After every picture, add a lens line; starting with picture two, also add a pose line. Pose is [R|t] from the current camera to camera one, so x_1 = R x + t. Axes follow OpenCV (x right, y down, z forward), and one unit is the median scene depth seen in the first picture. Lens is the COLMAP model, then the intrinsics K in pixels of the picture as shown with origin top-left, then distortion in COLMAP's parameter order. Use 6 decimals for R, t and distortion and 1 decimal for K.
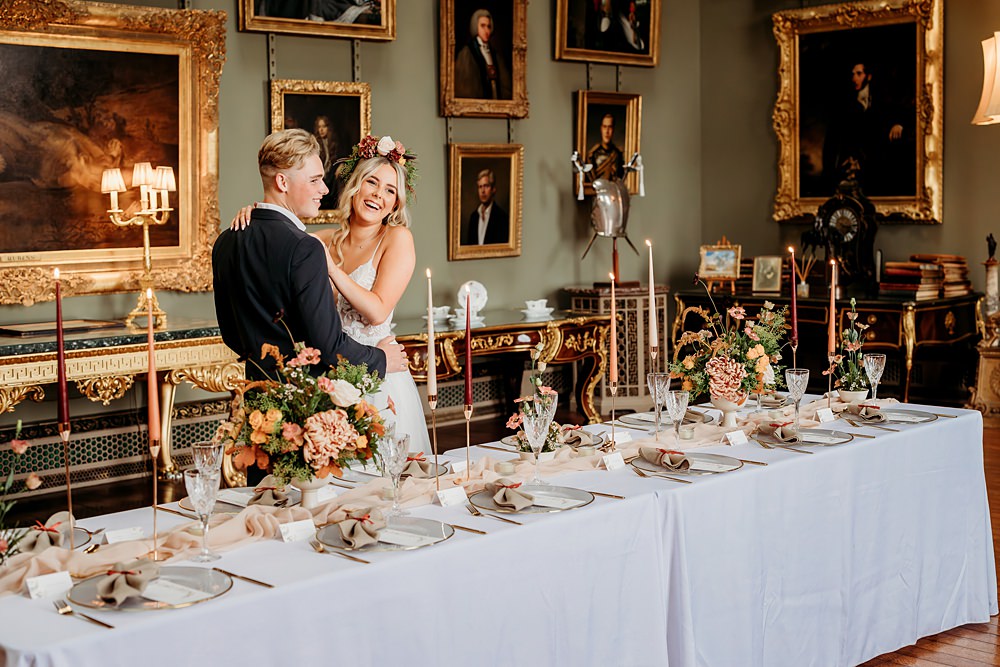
lens RADIAL K [[1439.3, 0, 500.0], [0, 1439.3, 333.5], [0, 0, 1]] dist [0.007838, -0.000120]
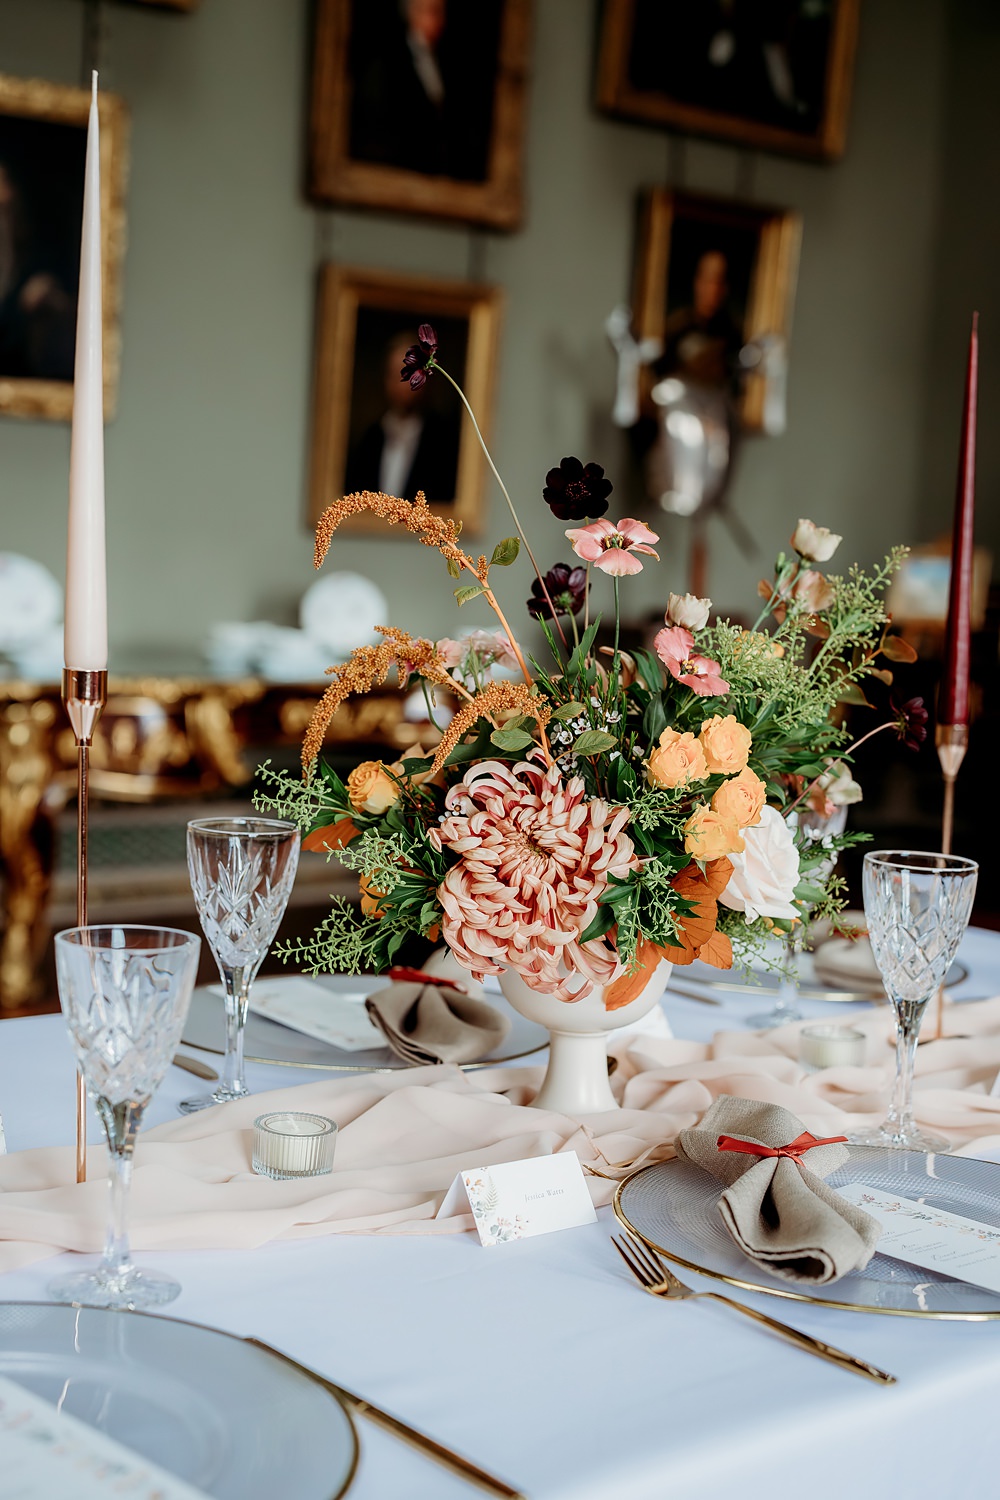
lens RADIAL K [[2159.0, 0, 500.0], [0, 2159.0, 750.0], [0, 0, 1]] dist [0.007838, -0.000120]
pose [[0.993272, 0.077998, -0.085593, 0.085201], [-0.077564, 0.996952, 0.008385, 0.005893], [0.085986, -0.001690, 0.996295, 0.341064]]
